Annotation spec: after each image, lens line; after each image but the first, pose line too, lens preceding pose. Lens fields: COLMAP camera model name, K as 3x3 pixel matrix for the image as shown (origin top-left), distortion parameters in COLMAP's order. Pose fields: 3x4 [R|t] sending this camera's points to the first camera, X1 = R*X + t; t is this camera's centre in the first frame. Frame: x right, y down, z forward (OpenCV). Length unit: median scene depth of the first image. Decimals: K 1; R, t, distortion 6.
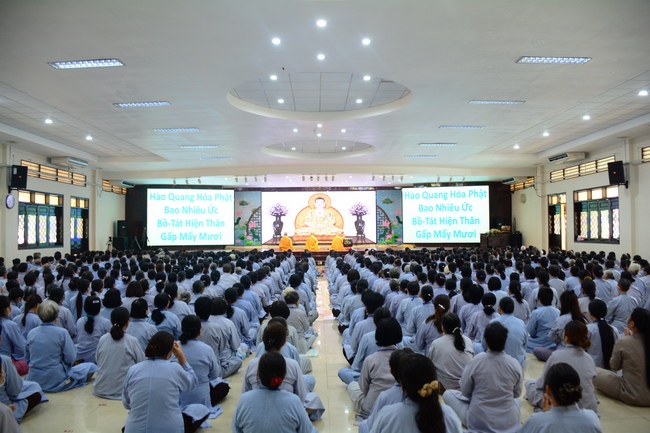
lens RADIAL K [[511.1, 0, 325.0], [0, 511.1, 216.5], [0, 0, 1]] dist [-0.092756, 0.003194]
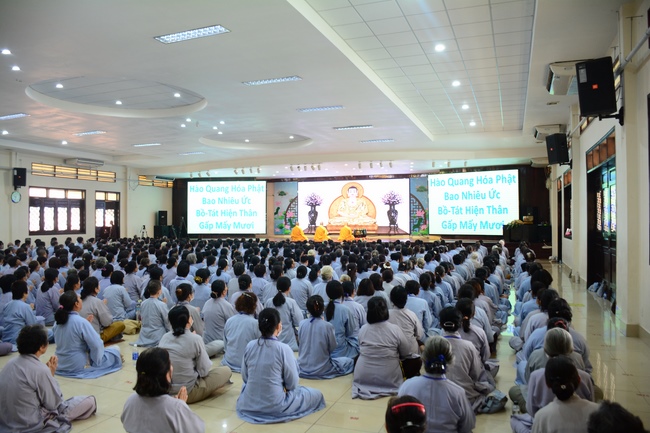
lens RADIAL K [[511.1, 0, 325.0], [0, 511.1, 216.5], [0, 0, 1]] dist [-0.092756, 0.003194]
pose [[0.930673, 0.002097, -0.365847, 0.315081], [0.006610, 0.999724, 0.022545, -0.002290], [0.365793, -0.023401, 0.930402, 0.071975]]
